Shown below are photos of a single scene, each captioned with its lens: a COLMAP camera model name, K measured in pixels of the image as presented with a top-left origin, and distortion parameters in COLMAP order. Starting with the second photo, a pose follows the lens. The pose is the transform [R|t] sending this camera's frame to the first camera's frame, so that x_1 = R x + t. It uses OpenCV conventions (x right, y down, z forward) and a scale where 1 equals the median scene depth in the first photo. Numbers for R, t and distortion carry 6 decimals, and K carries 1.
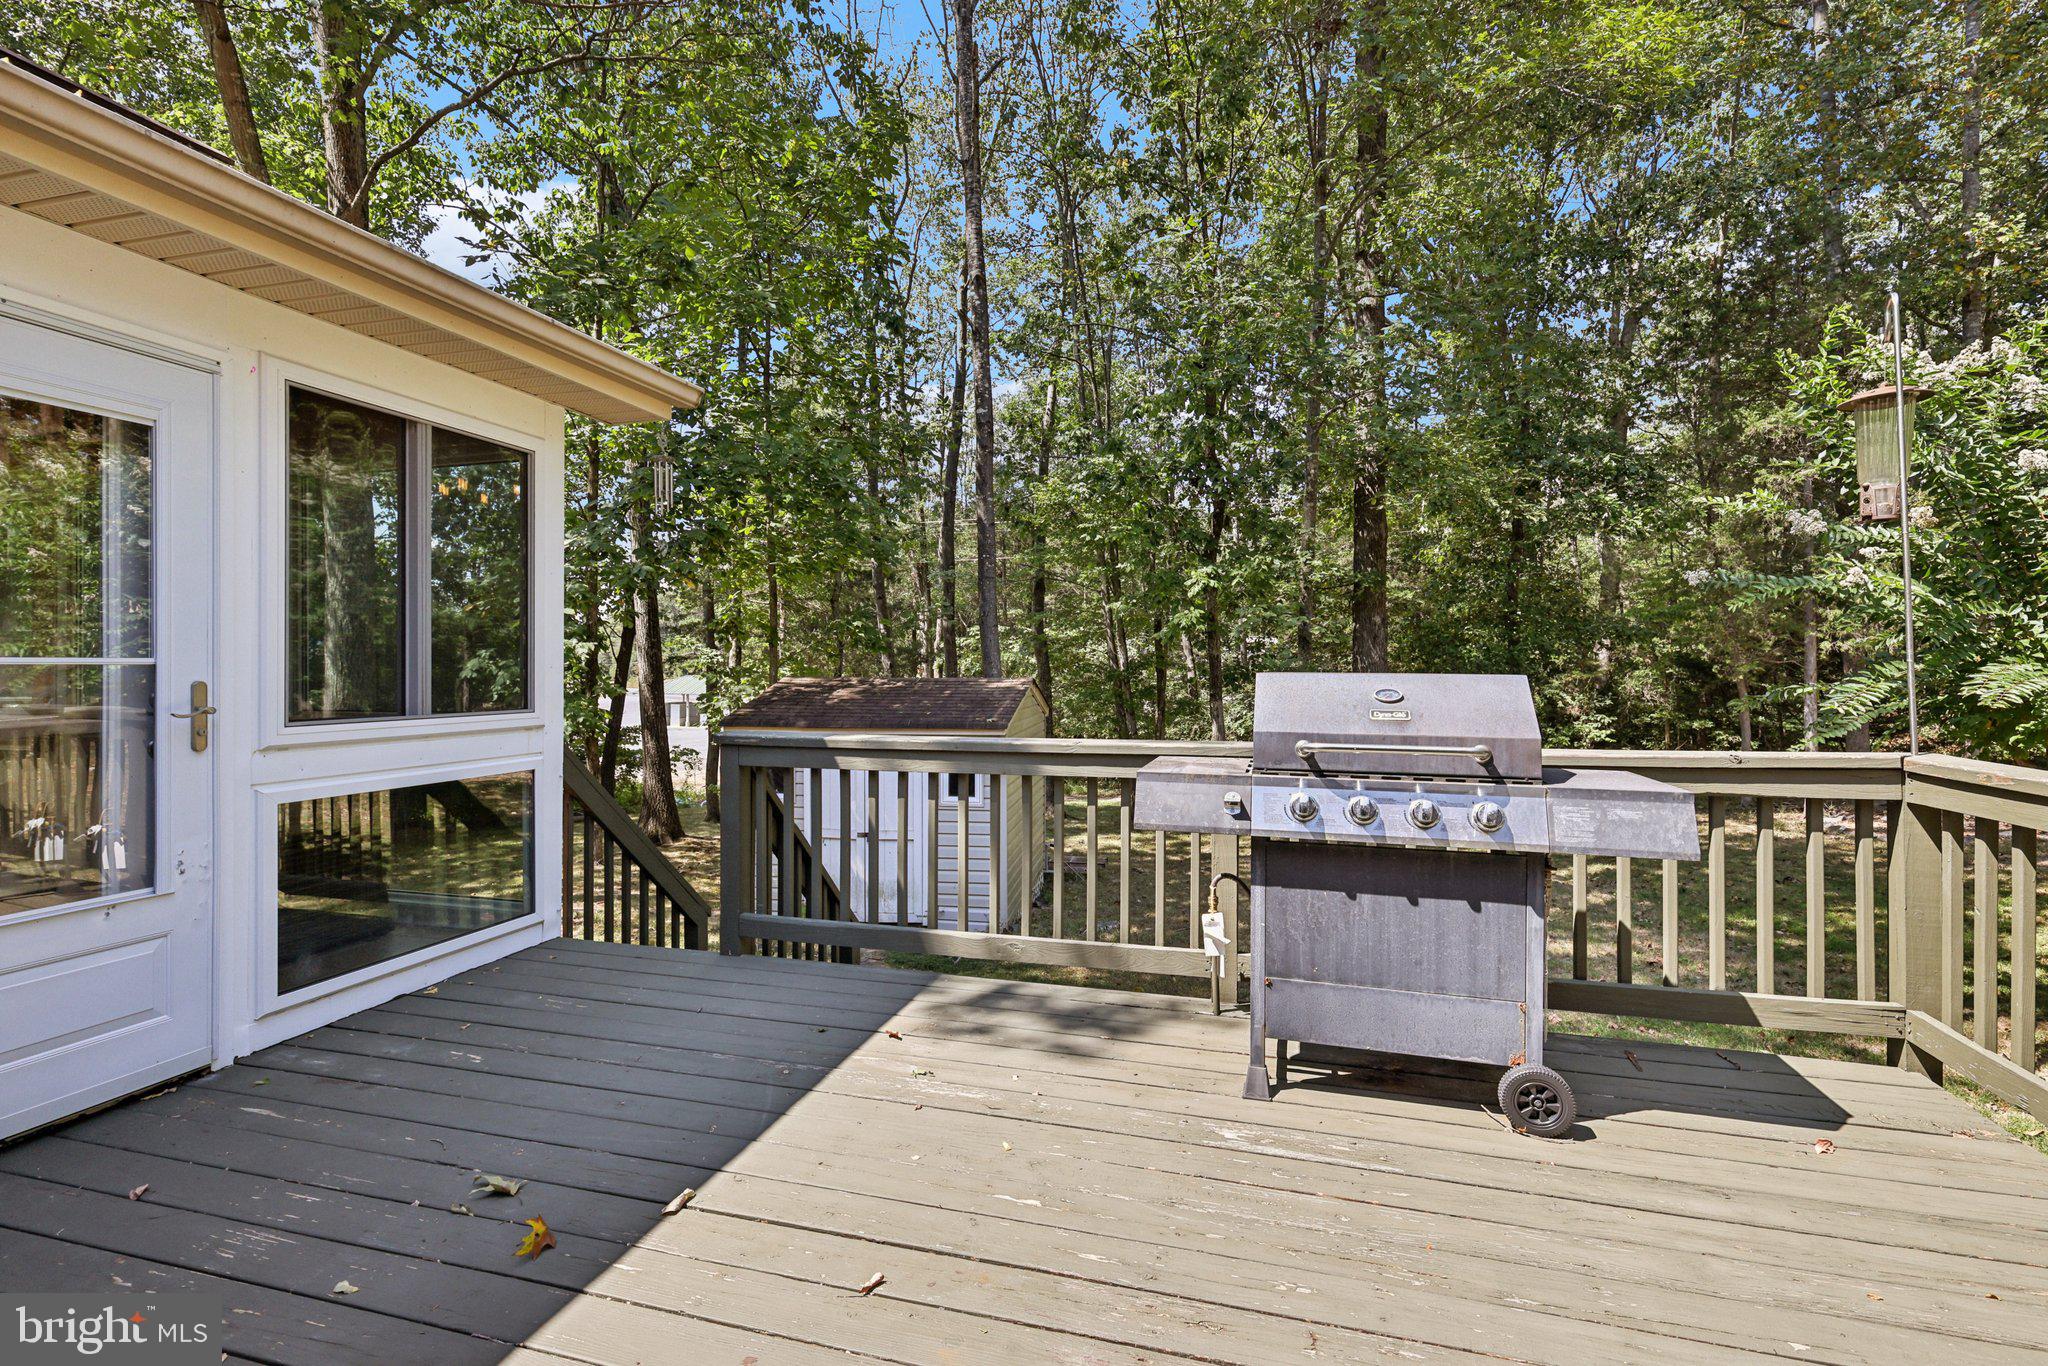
lens RADIAL K [[894.9, 0, 1022.5], [0, 894.9, 675.7], [0, 0, 1]] dist [0.002643, 0.000244]
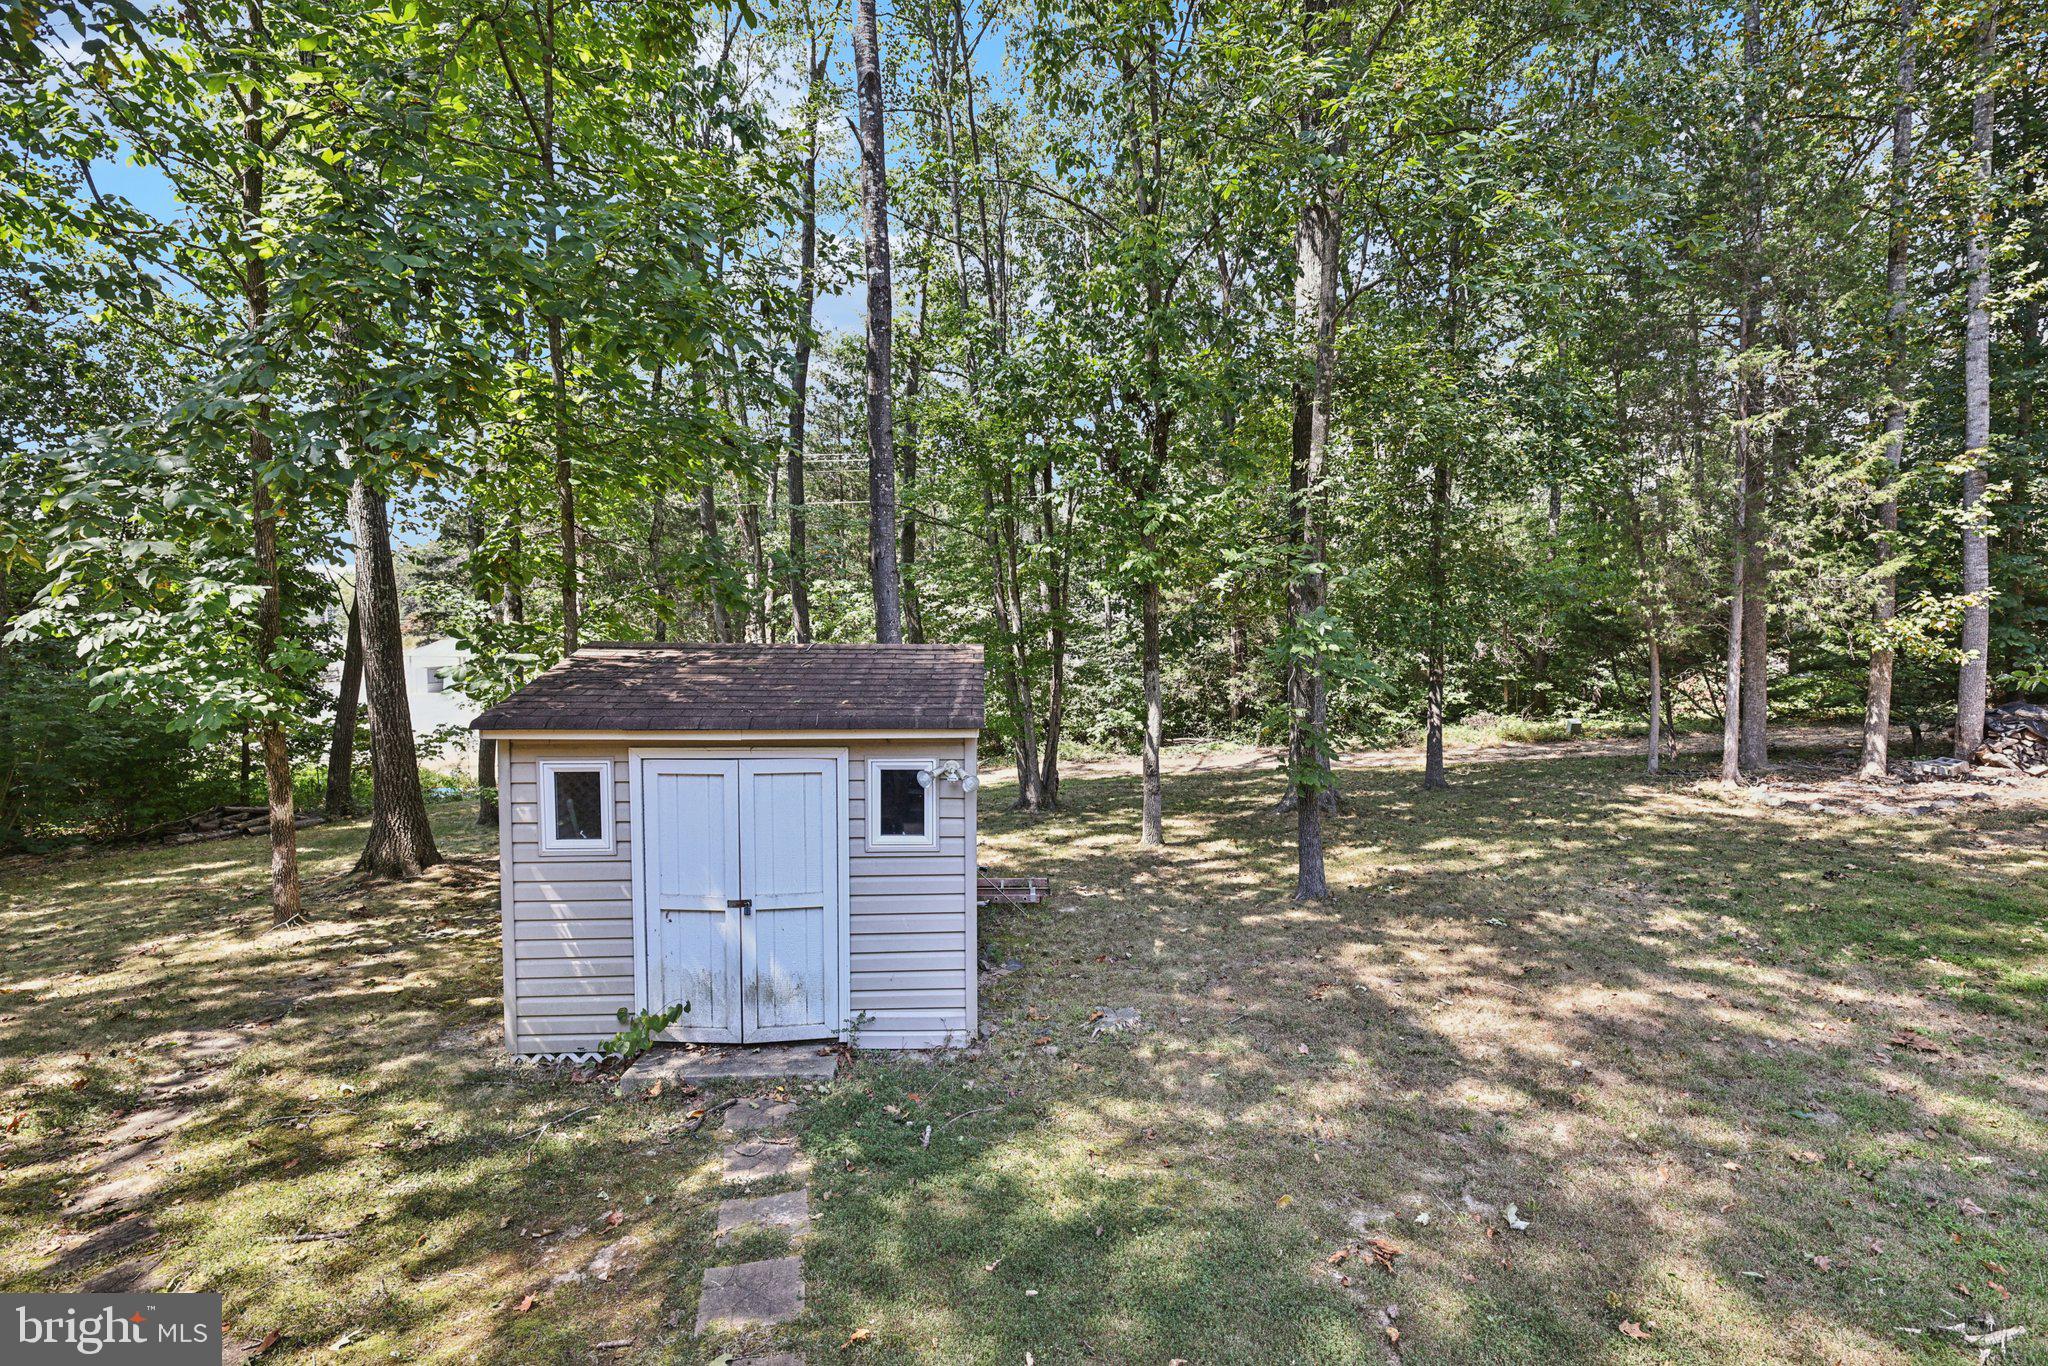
lens RADIAL K [[894.9, 0, 1022.5], [0, 894.9, 675.7], [0, 0, 1]] dist [0.002643, 0.000244]
pose [[0.980934, -0.006266, 0.194240, -0.070183], [-0.002147, 0.999070, 0.043069, -0.002267], [-0.194329, -0.042665, 0.980008, 0.253358]]
